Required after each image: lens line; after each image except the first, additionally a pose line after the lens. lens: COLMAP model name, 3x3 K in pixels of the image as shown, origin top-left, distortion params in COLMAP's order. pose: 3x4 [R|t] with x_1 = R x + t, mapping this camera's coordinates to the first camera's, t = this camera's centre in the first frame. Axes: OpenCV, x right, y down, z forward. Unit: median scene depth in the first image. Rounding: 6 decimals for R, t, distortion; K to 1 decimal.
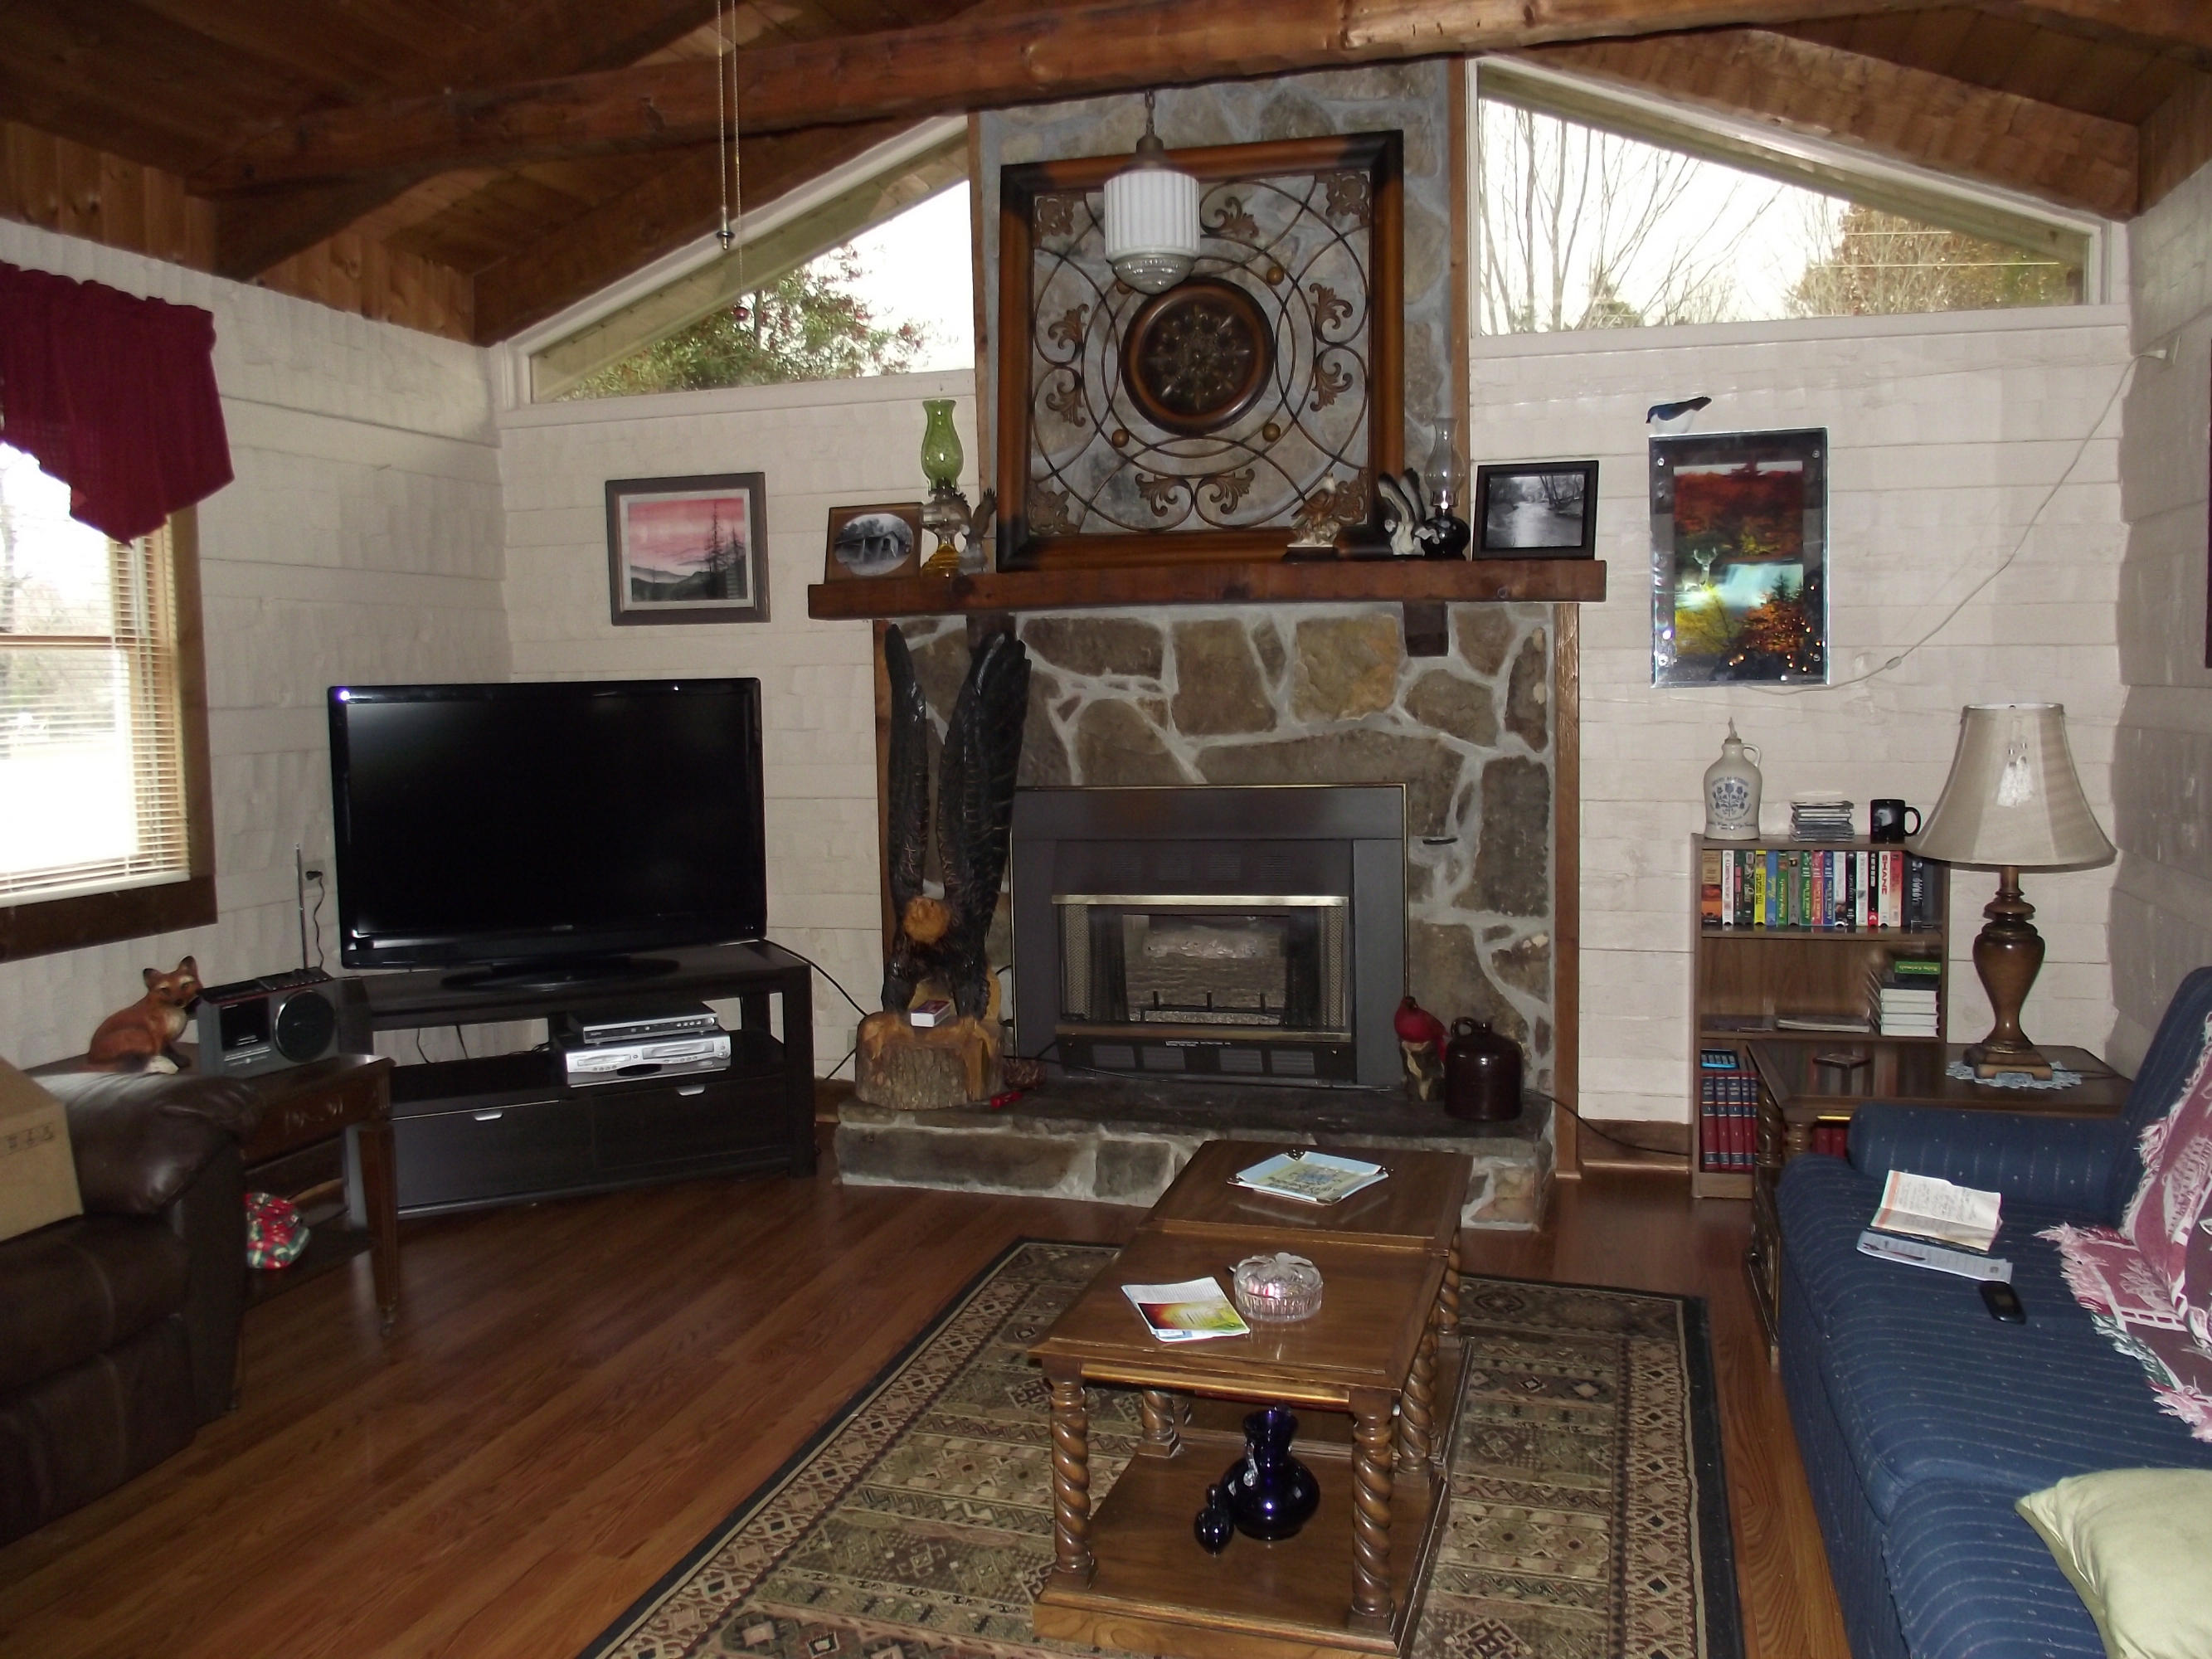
lens RADIAL K [[1747.4, 0, 1106.6], [0, 1747.4, 825.0], [0, 0, 1]] dist [-0.084795, 0.046915]
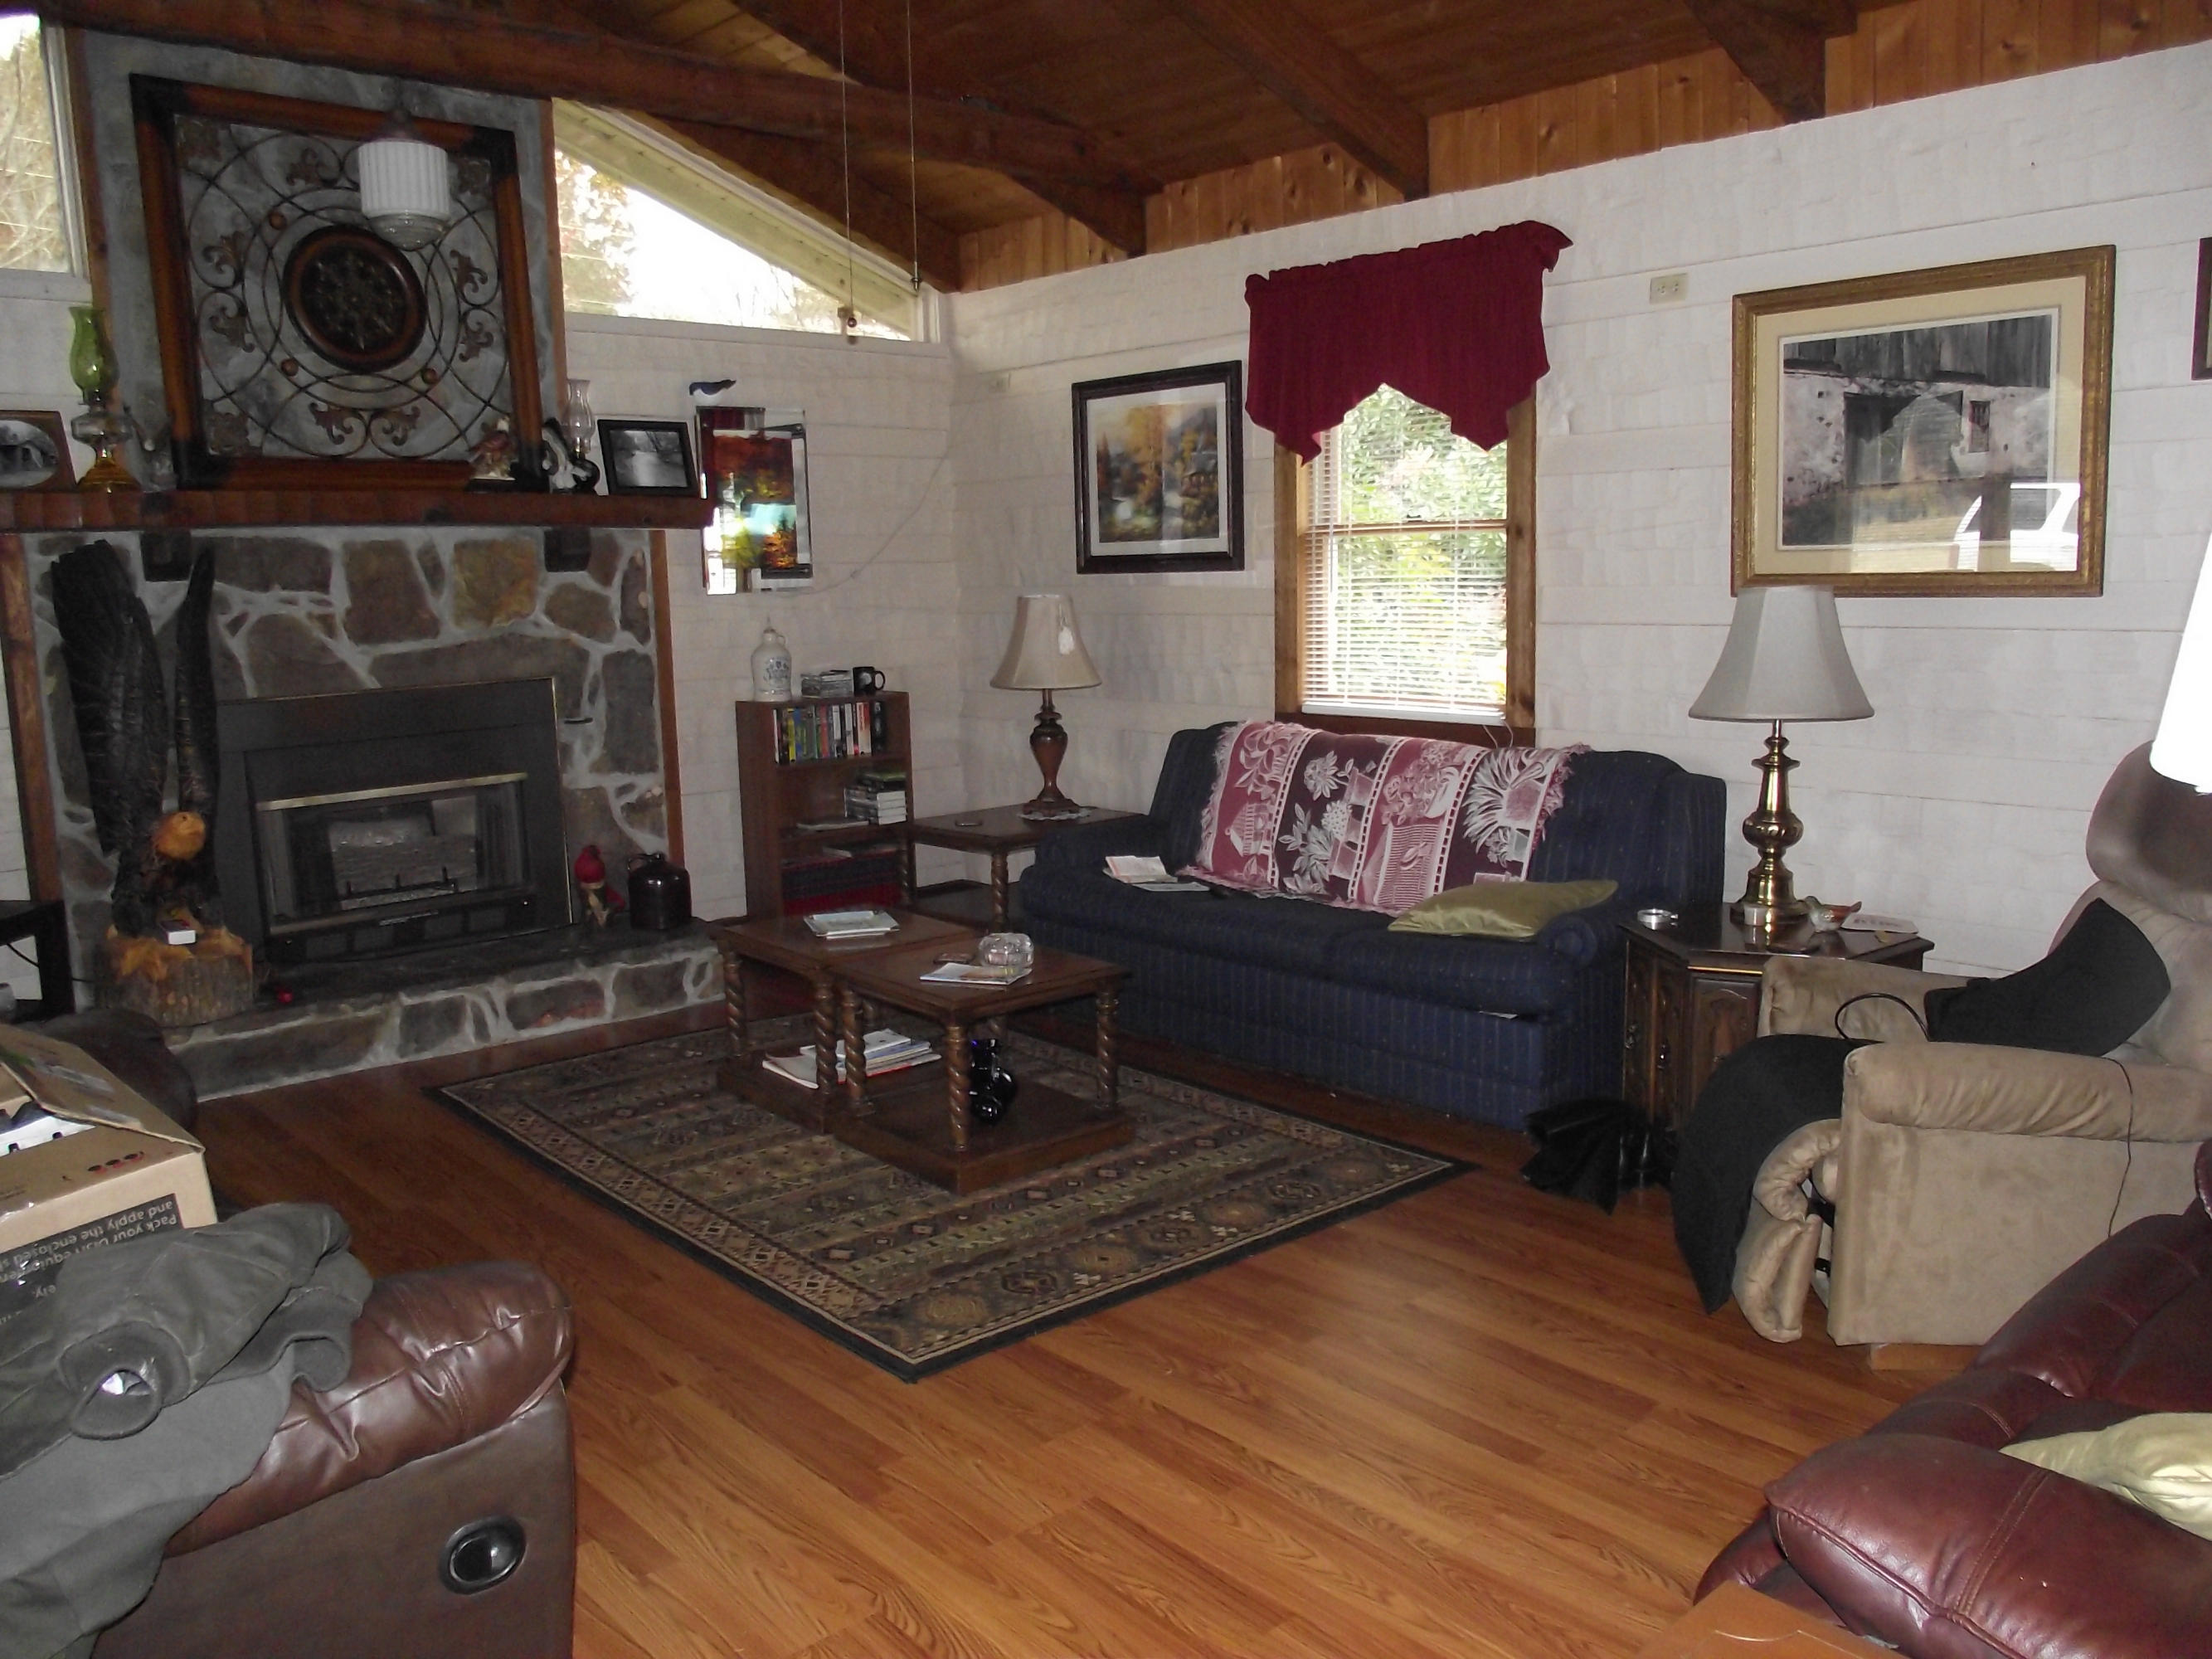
lens RADIAL K [[1747.4, 0, 1124.2], [0, 1747.4, 833.7], [0, 0, 1]] dist [-0.084795, 0.046915]
pose [[0.516269, -0.122001, 0.847693, -0.672489], [0.085747, 0.992191, 0.090575, 0.010522], [-0.852123, 0.025926, 0.522698, 0.025367]]
